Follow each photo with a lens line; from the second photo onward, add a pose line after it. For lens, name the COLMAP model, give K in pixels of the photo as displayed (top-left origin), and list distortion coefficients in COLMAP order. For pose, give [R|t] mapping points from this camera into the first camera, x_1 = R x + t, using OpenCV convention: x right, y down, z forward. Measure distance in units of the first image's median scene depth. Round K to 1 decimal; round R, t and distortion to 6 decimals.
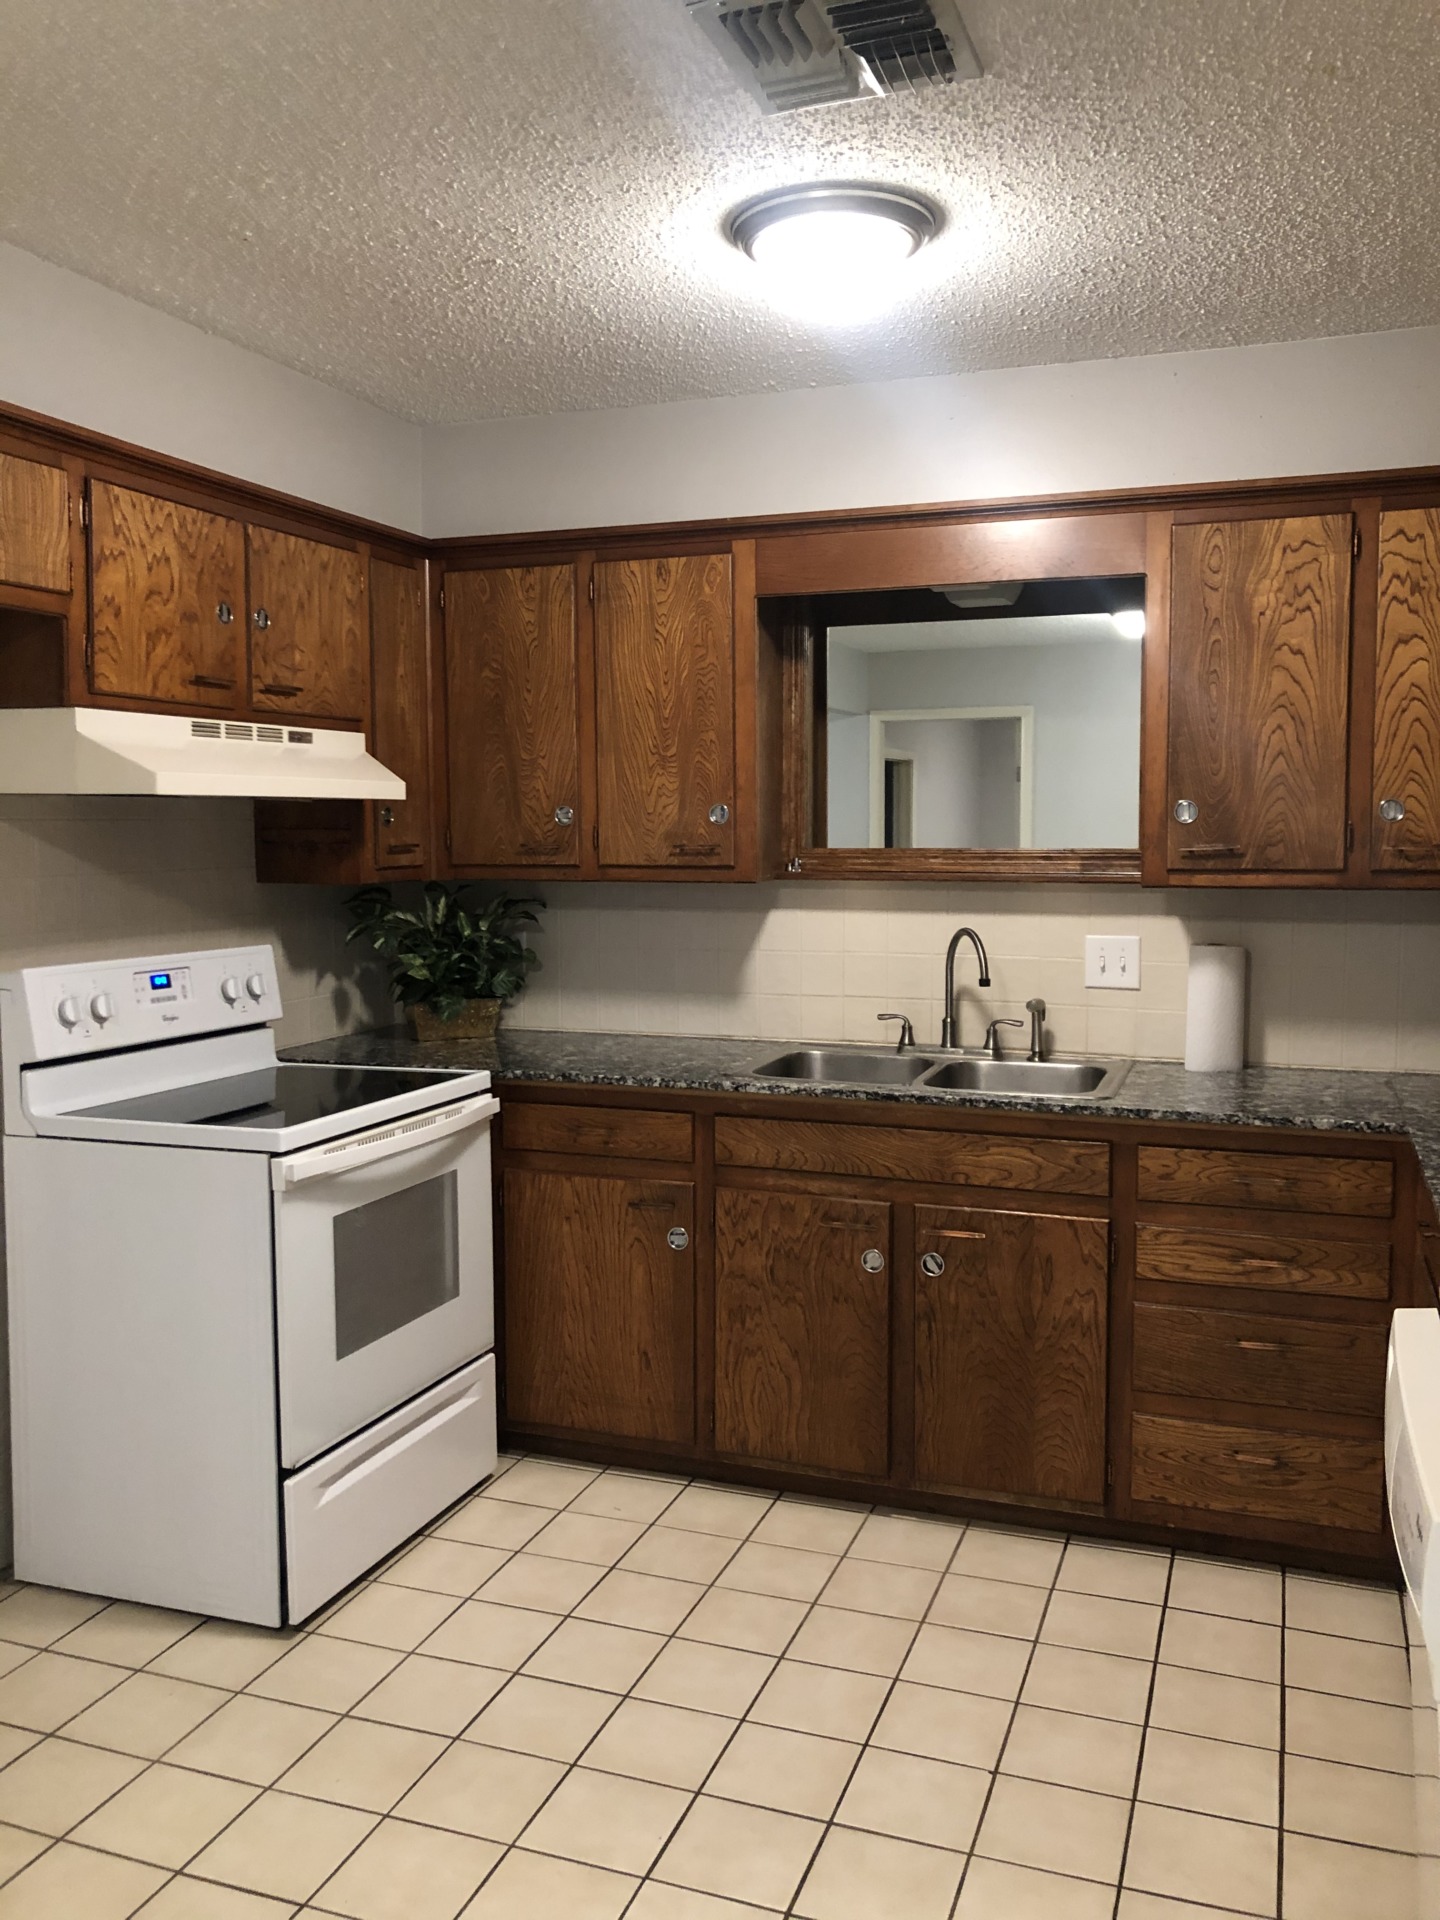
lens RADIAL K [[1557.3, 0, 721.1], [0, 1557.3, 940.7], [0, 0, 1]] dist [0.044196, -0.062137]
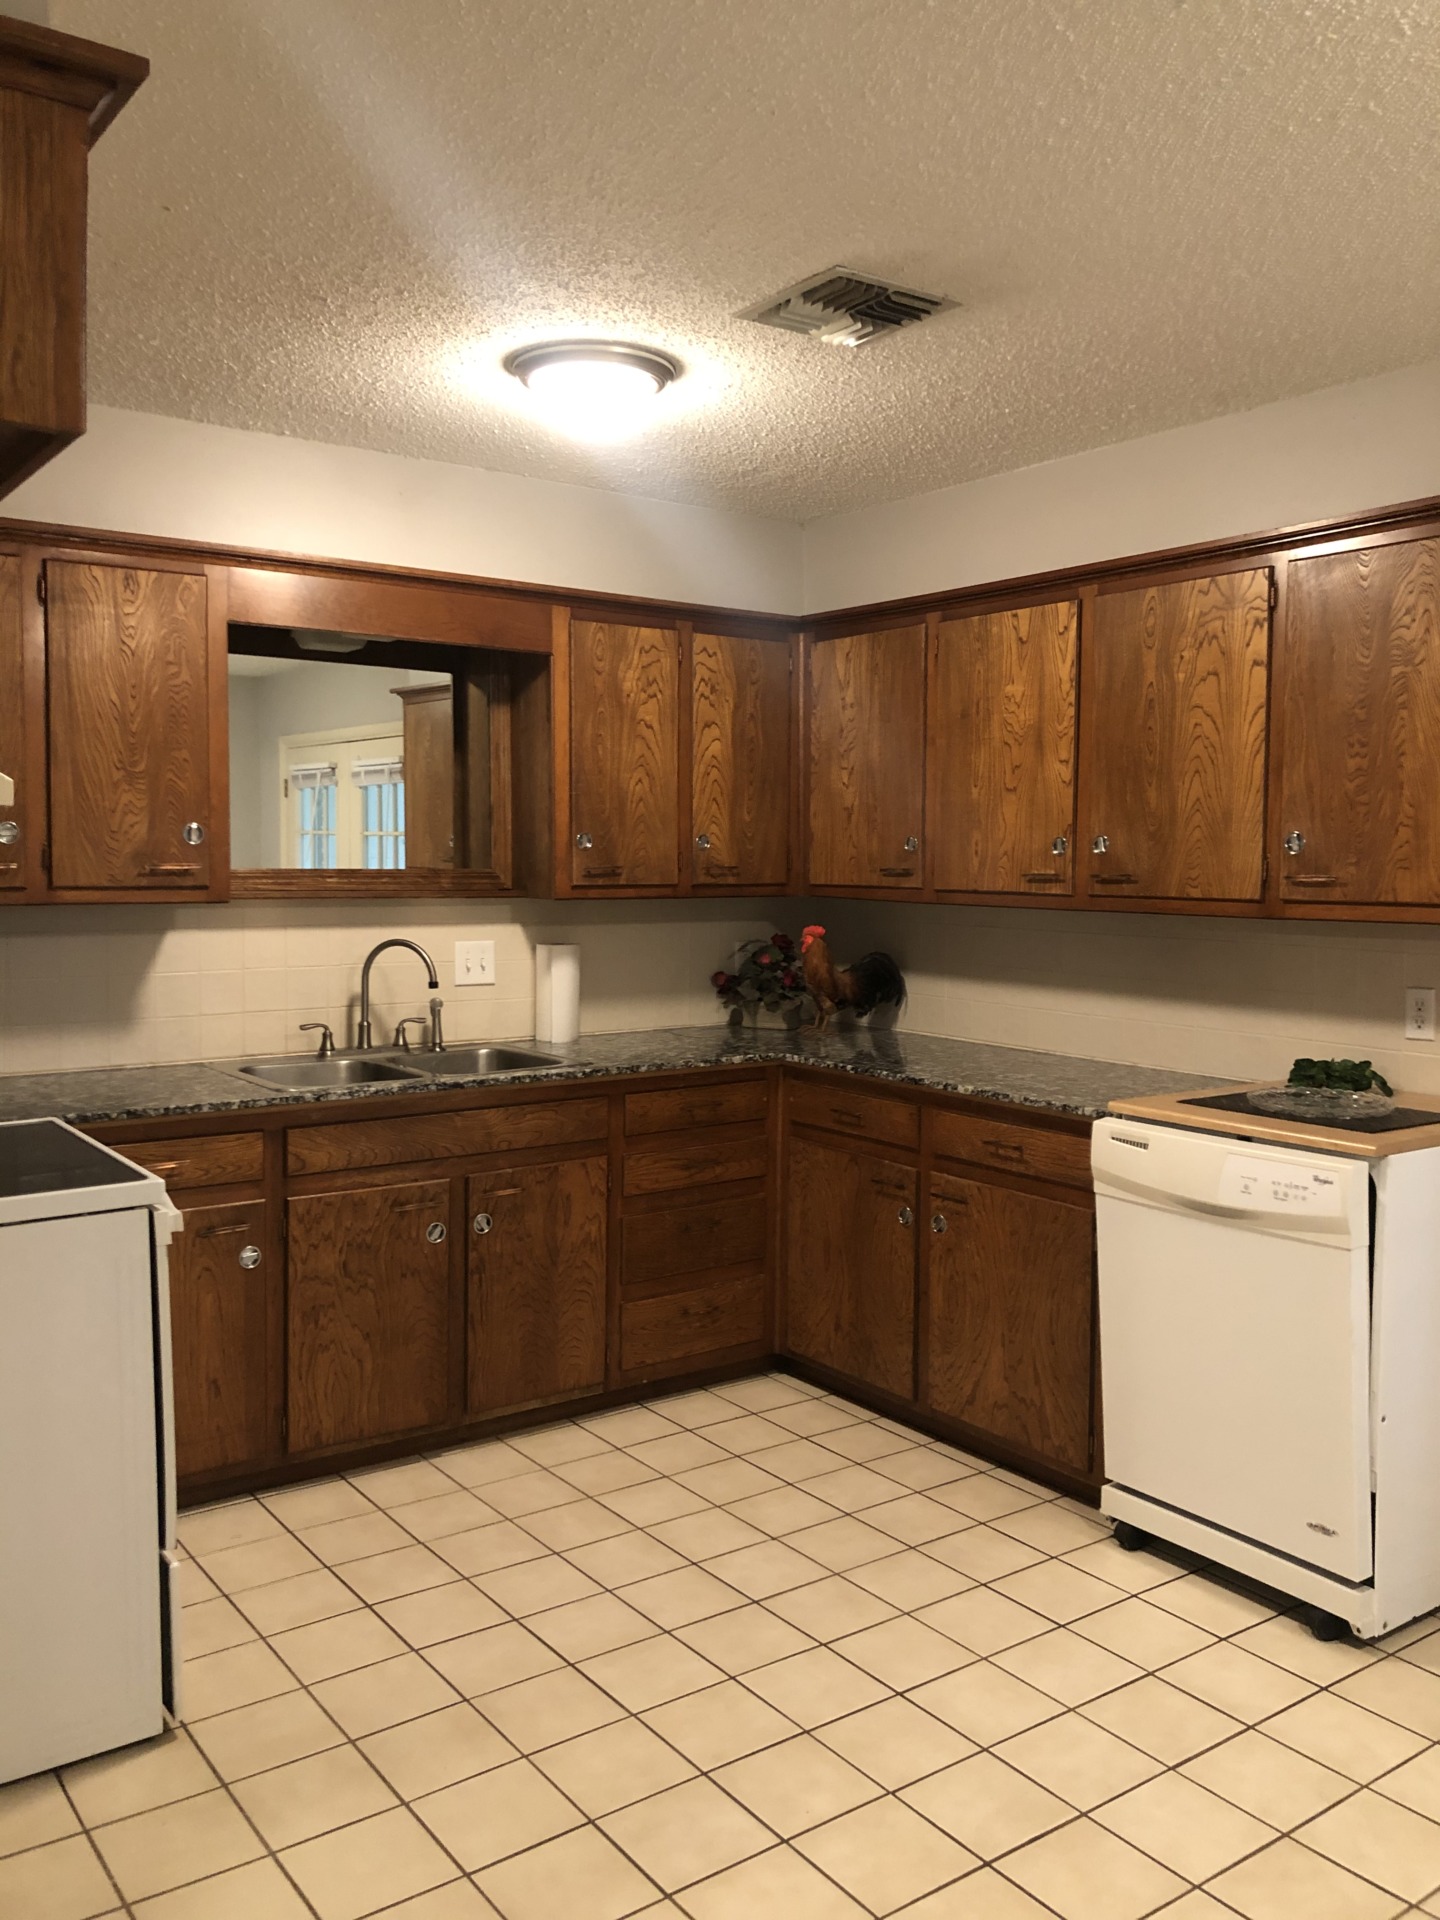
lens RADIAL K [[1557.3, 0, 735.6], [0, 1557.3, 947.6], [0, 0, 1]] dist [0.044196, -0.062137]
pose [[0.555059, -0.043184, 0.830689, -0.720824], [0.049607, 0.998593, 0.018765, -0.012415], [-0.830331, 0.030792, 0.556420, 0.181675]]
